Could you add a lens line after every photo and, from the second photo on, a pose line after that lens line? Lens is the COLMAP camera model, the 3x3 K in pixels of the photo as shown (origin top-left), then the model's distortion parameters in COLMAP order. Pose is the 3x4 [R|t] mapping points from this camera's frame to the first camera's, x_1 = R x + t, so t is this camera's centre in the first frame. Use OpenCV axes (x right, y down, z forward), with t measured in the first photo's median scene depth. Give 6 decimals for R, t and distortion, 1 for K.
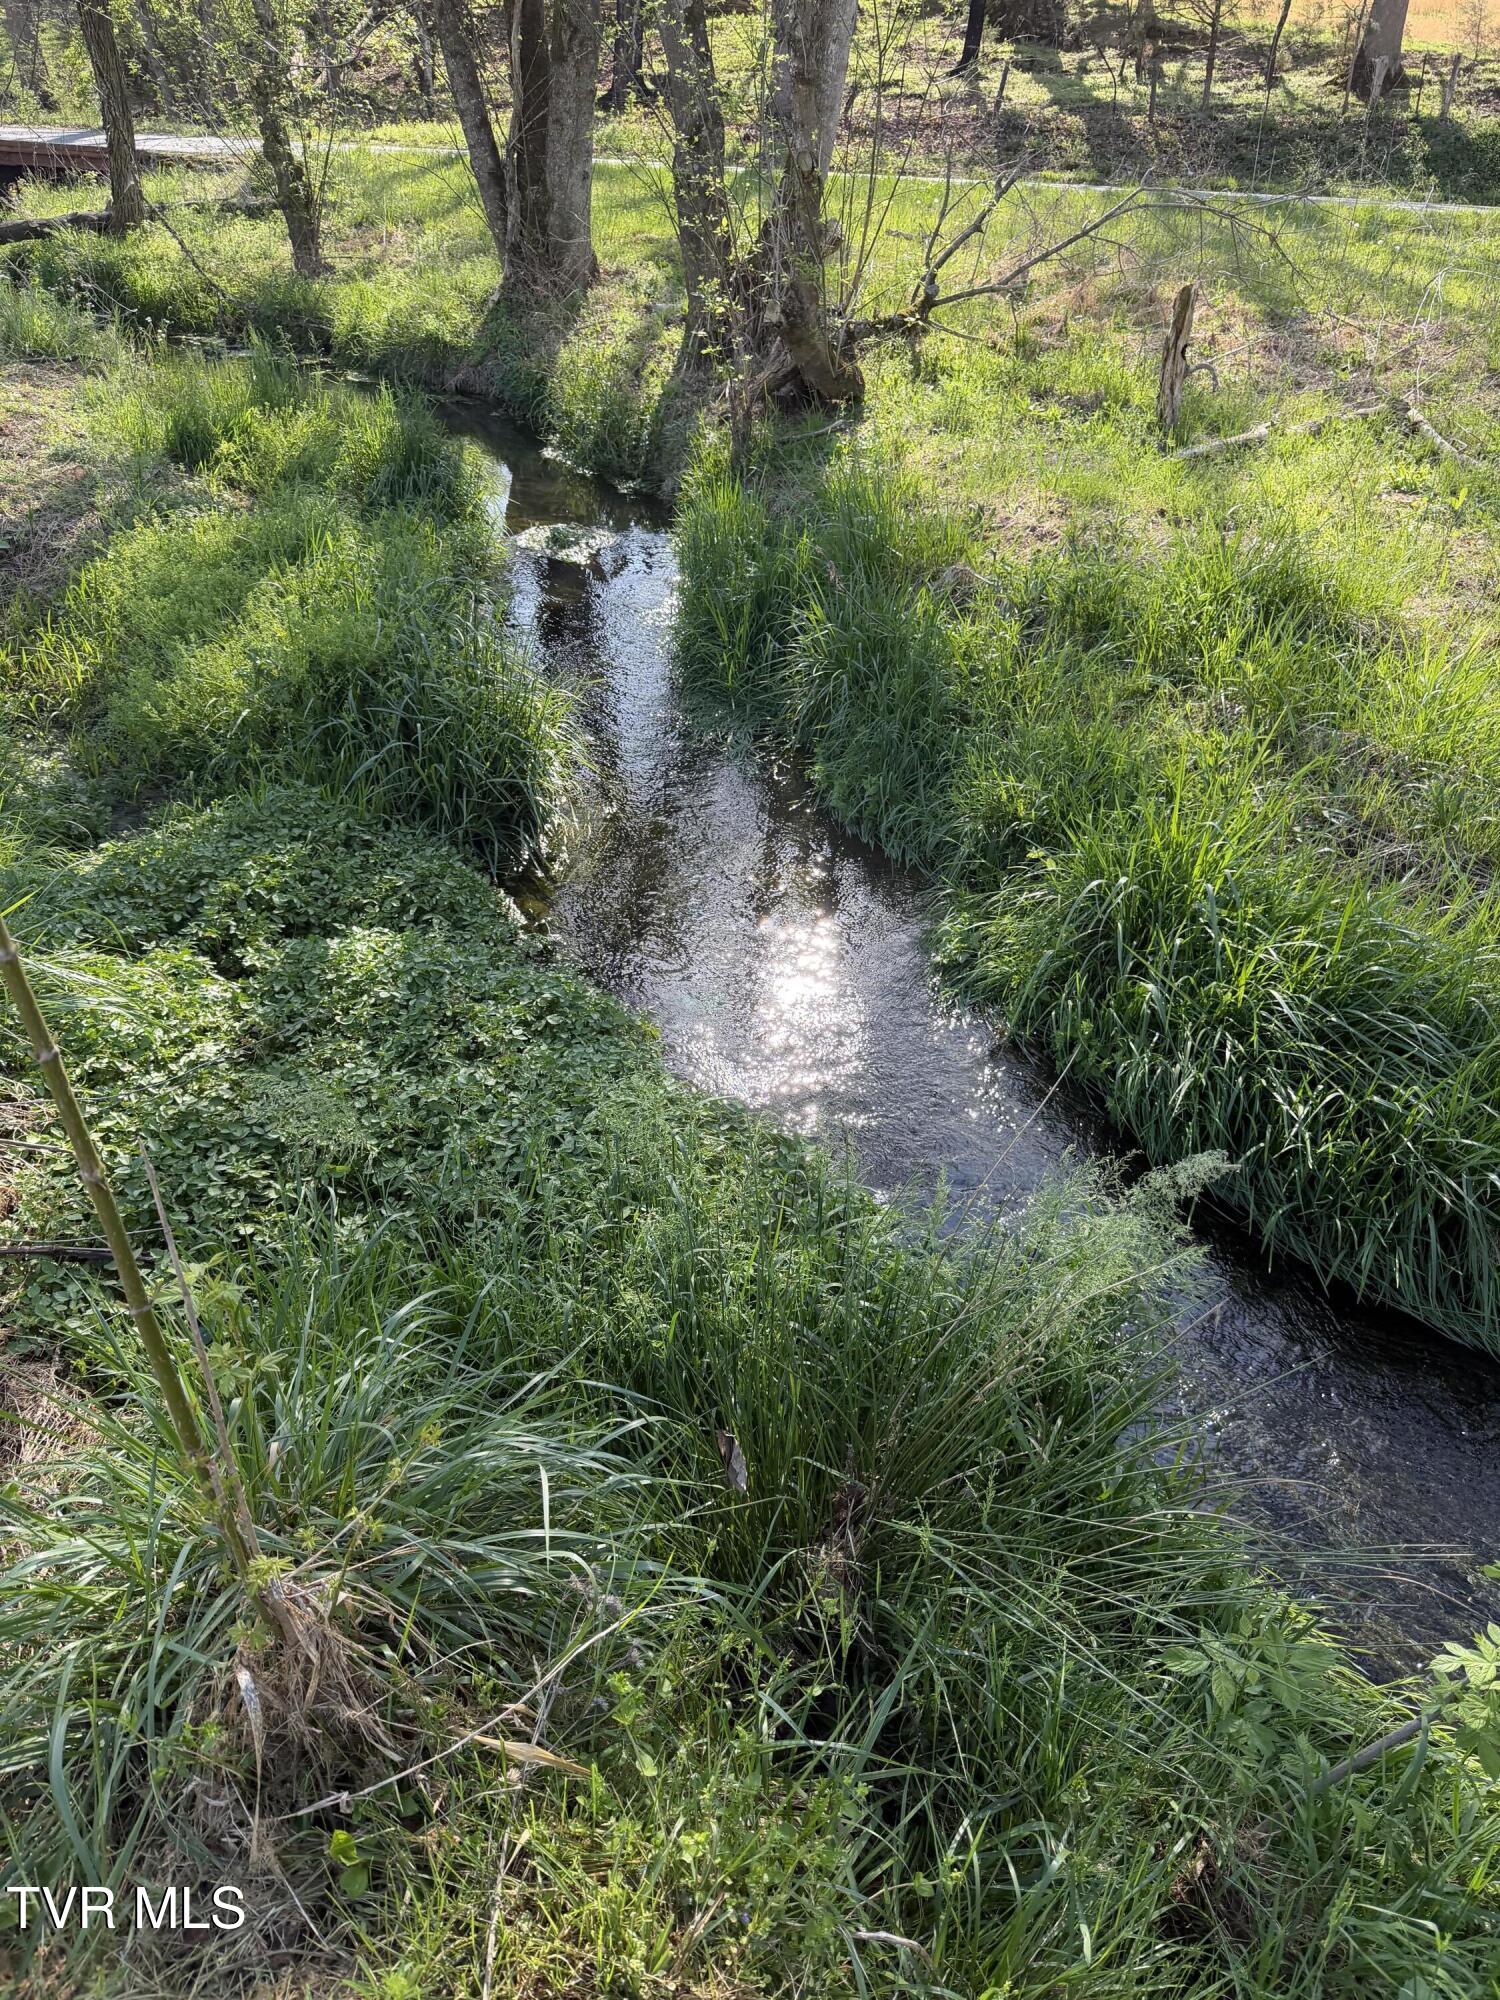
lens RADIAL K [[1578.2, 0, 594.0], [0, 1578.2, 976.7], [0, 0, 1]] dist [0.049214, -0.093236]
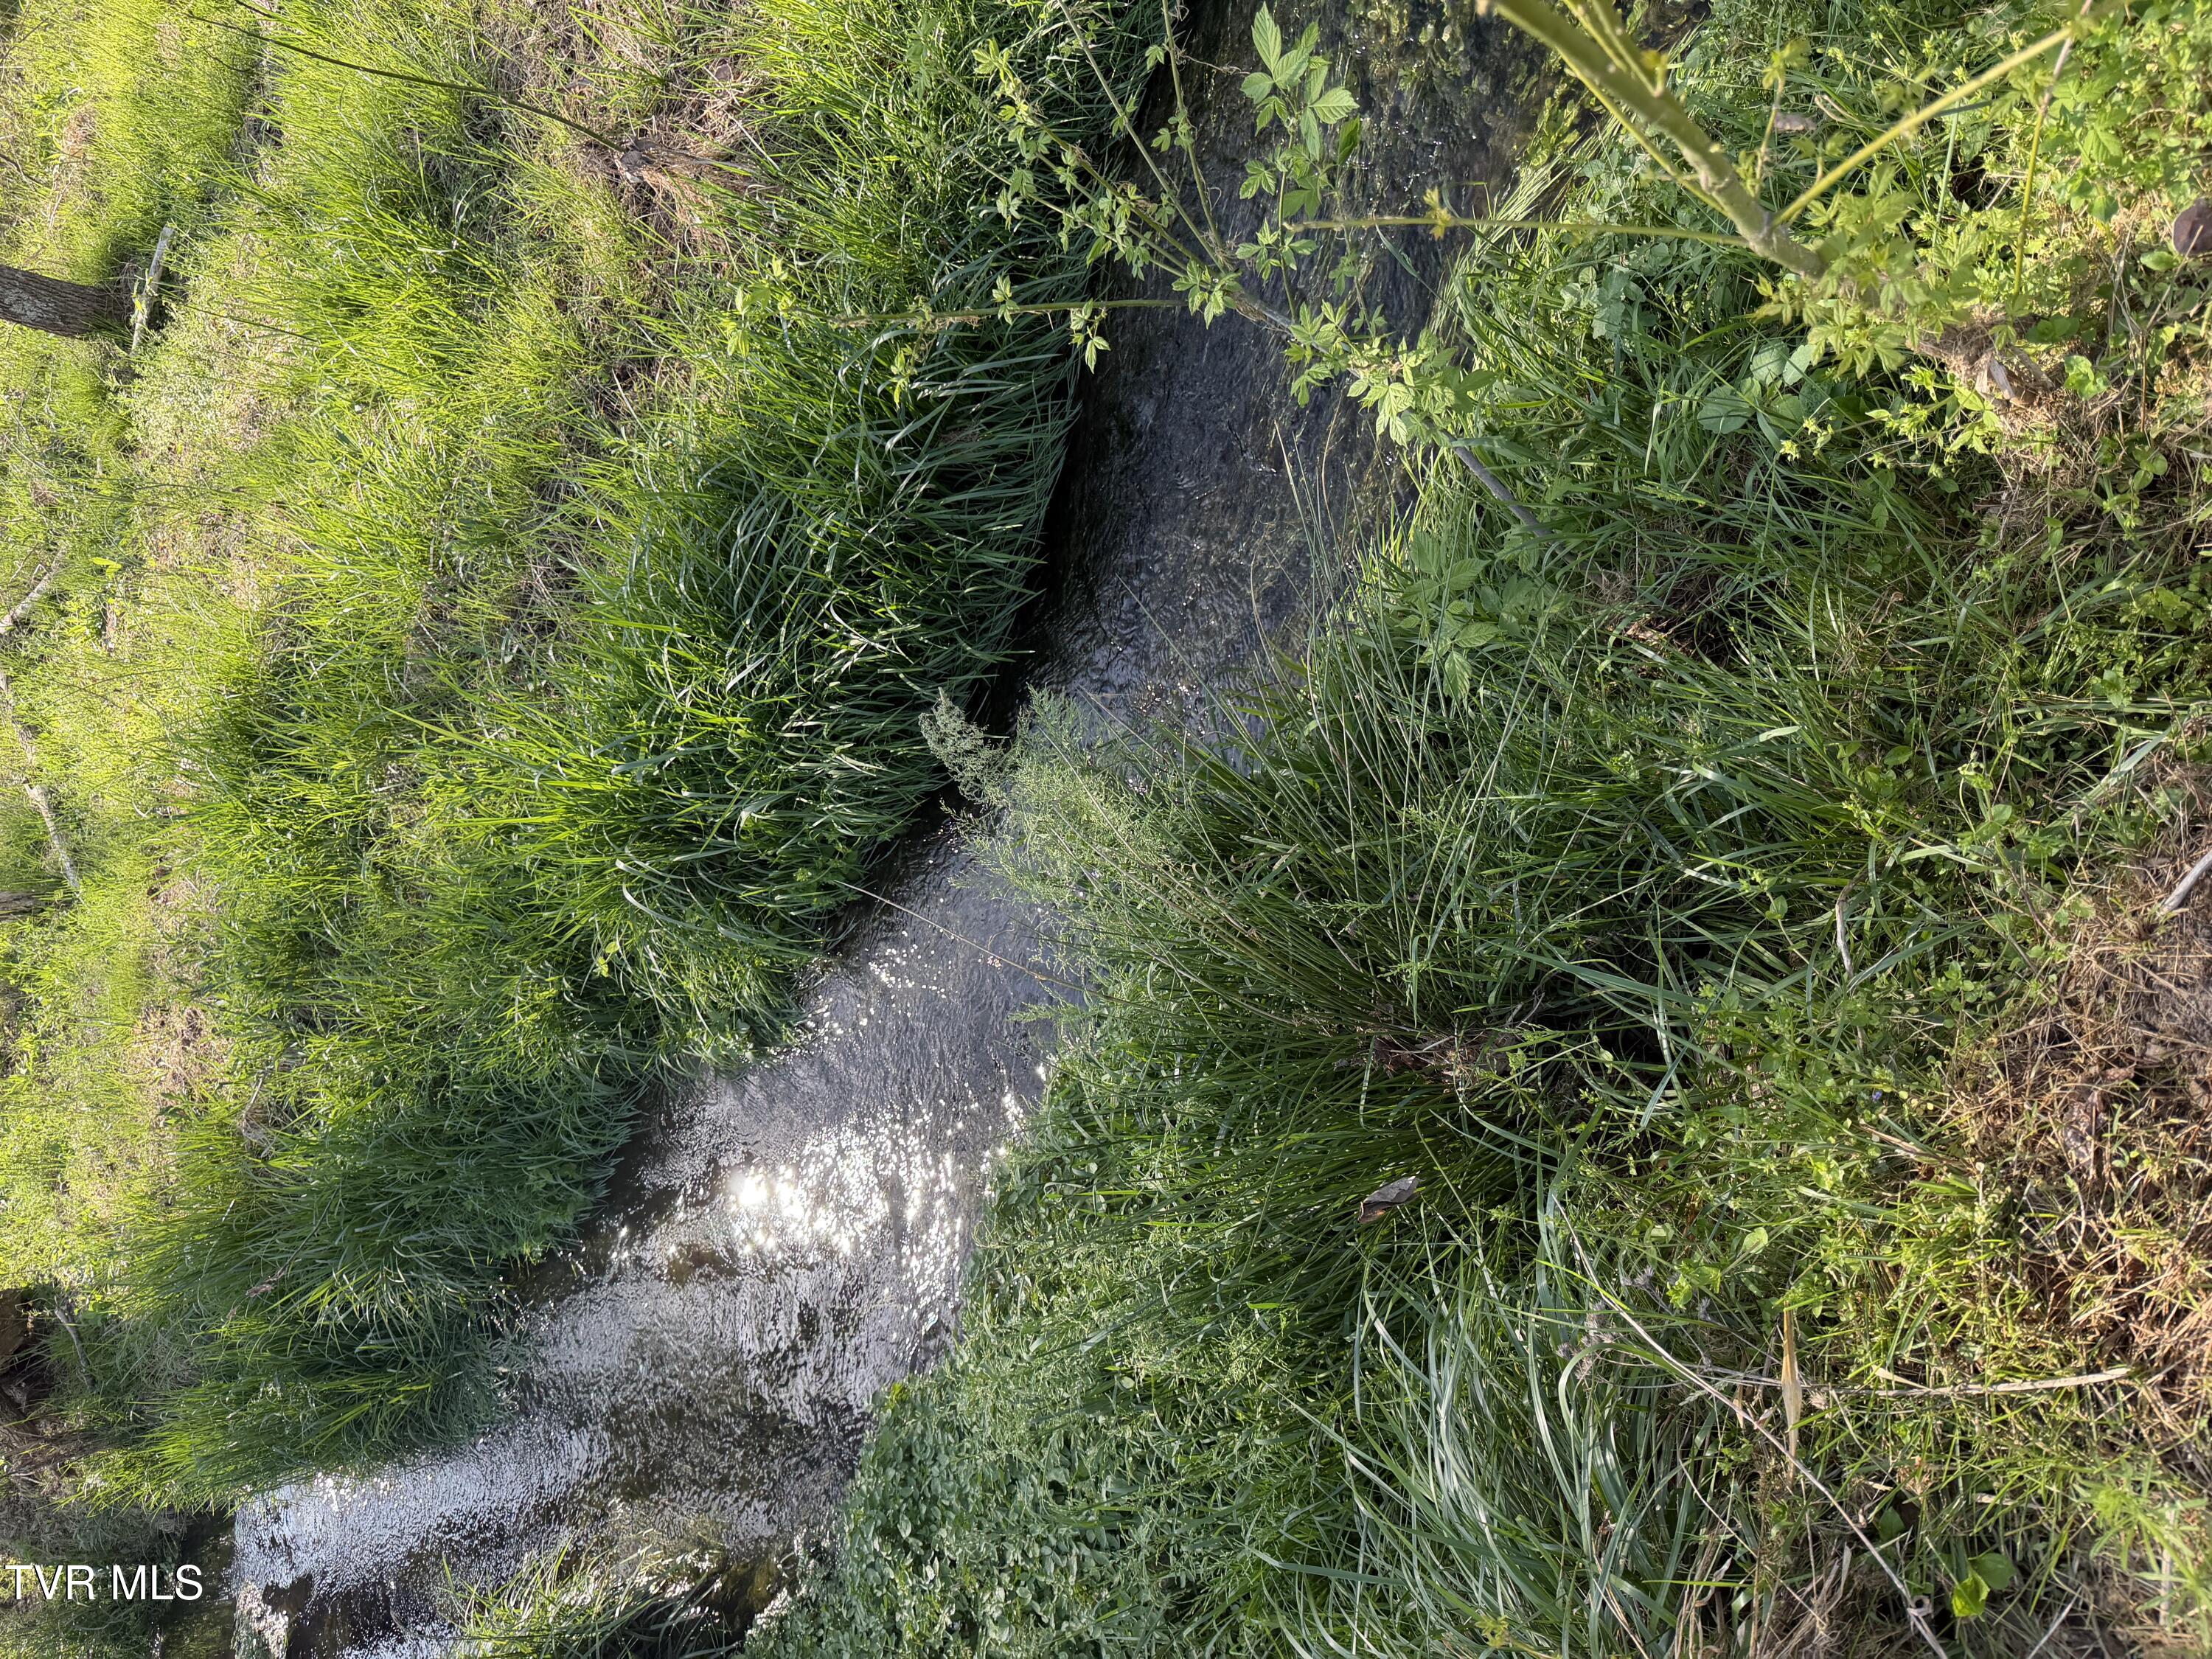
lens RADIAL K [[1548.2, 0, 1106.0], [0, 1548.2, 829.5], [0, 0, 1]] dist [0.001600, -0.050037]
pose [[-0.213551, -0.943227, 0.254398, 0.091072], [0.961827, -0.157380, 0.223876, 0.006498], [-0.171129, 0.292496, 0.940830, 0.182548]]
